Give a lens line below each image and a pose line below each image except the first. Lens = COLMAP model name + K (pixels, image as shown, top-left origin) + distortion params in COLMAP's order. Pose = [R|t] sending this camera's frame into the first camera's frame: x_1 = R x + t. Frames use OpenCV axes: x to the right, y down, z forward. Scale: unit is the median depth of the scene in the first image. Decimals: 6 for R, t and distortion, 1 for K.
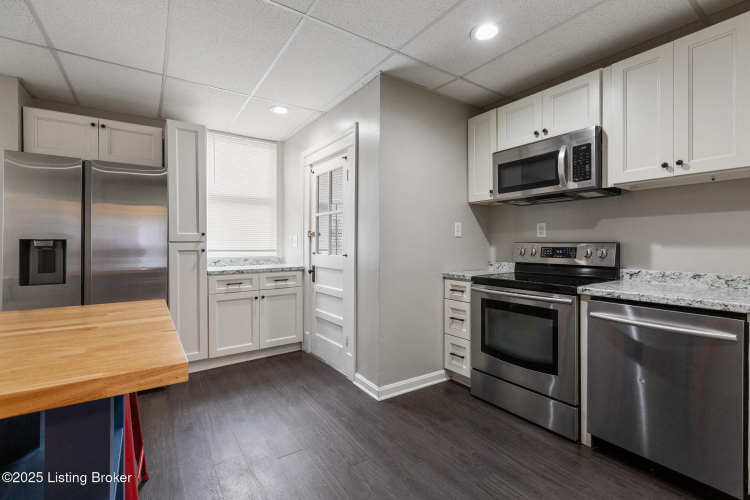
lens RADIAL K [[338.3, 0, 376.8], [0, 338.3, 244.5], [0, 0, 1]] dist [-0.000651, 0.000354]
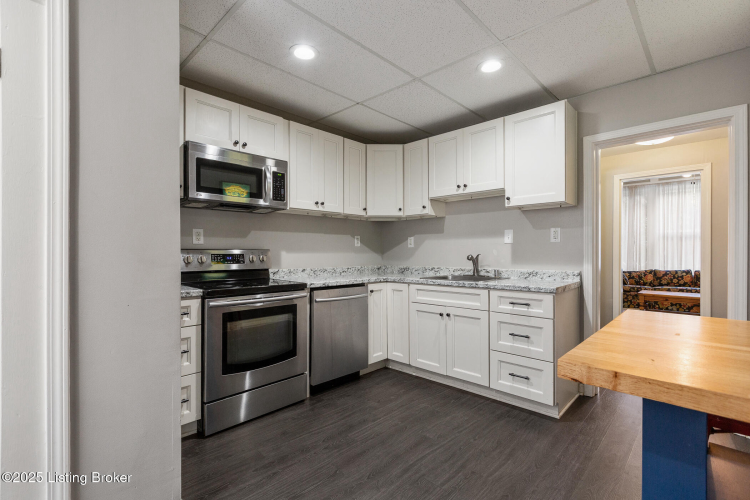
lens RADIAL K [[338.3, 0, 376.5], [0, 338.3, 252.4], [0, 0, 1]] dist [-0.000651, 0.000354]
pose [[-0.197386, -0.007758, 0.980295, -0.721000], [-0.003486, 0.999968, 0.007212, -0.007324], [-0.980320, -0.001993, -0.197407, 0.919108]]
